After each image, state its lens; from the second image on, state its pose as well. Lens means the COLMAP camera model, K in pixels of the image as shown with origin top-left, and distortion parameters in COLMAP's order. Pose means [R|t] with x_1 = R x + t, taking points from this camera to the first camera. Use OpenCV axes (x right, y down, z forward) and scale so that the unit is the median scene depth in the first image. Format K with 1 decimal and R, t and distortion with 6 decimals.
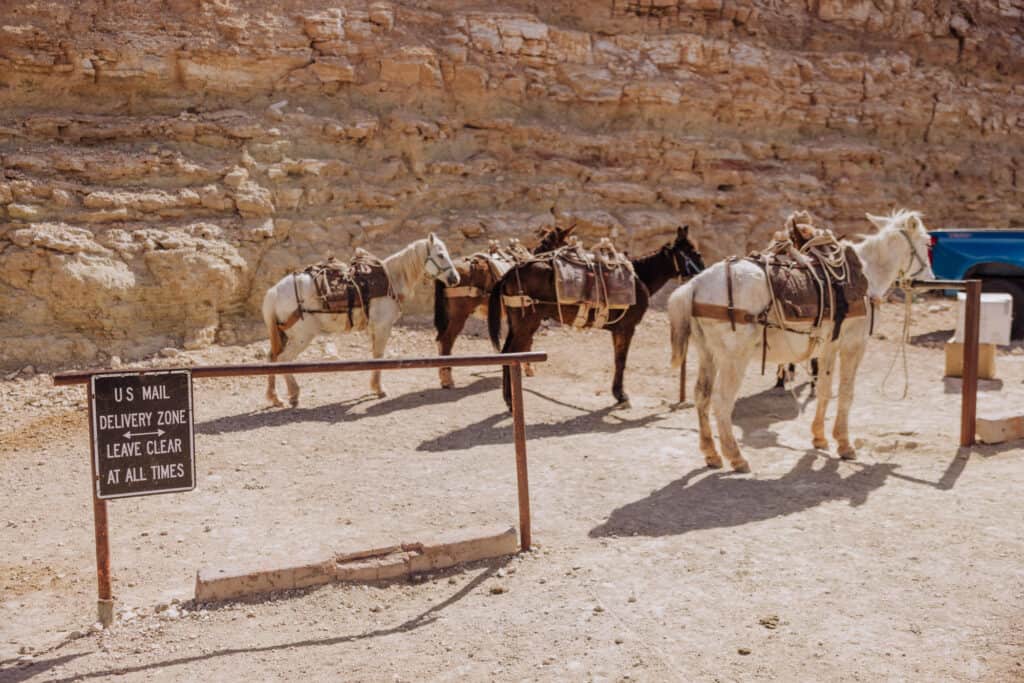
lens RADIAL K [[1236.6, 0, 512.0], [0, 1236.6, 341.5], [0, 0, 1]] dist [-0.021985, 0.019916]
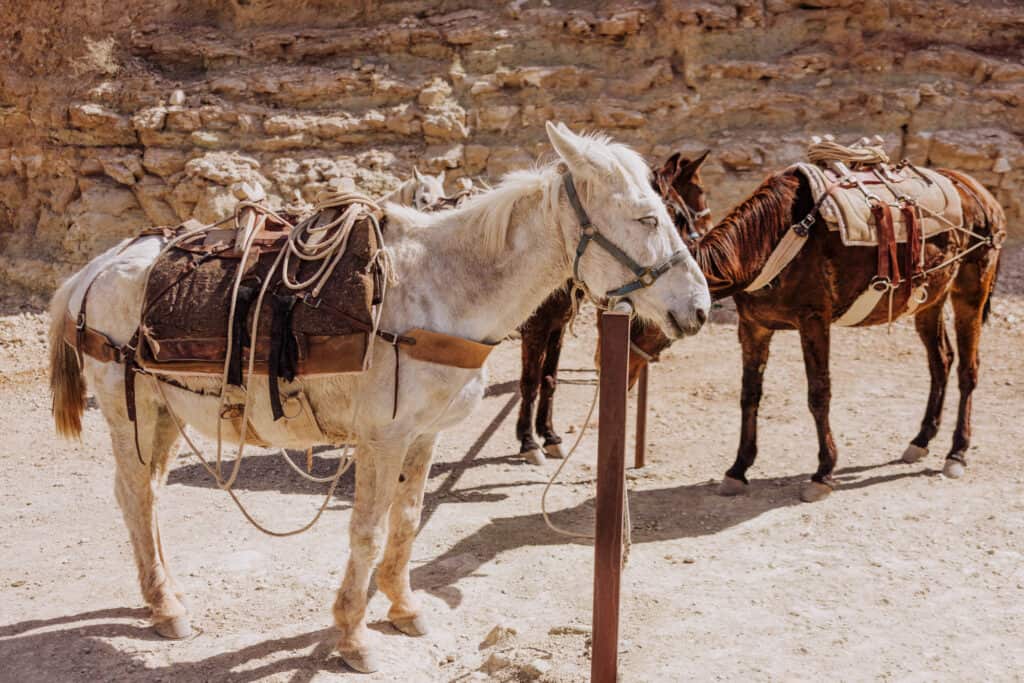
lens RADIAL K [[1236.6, 0, 512.0], [0, 1236.6, 341.5], [0, 0, 1]] dist [-0.021985, 0.019916]
pose [[0.697957, 0.109501, -0.707719, 0.413583], [-0.062722, 0.993790, 0.091907, -0.049519], [0.713388, -0.019757, 0.700491, 0.469178]]
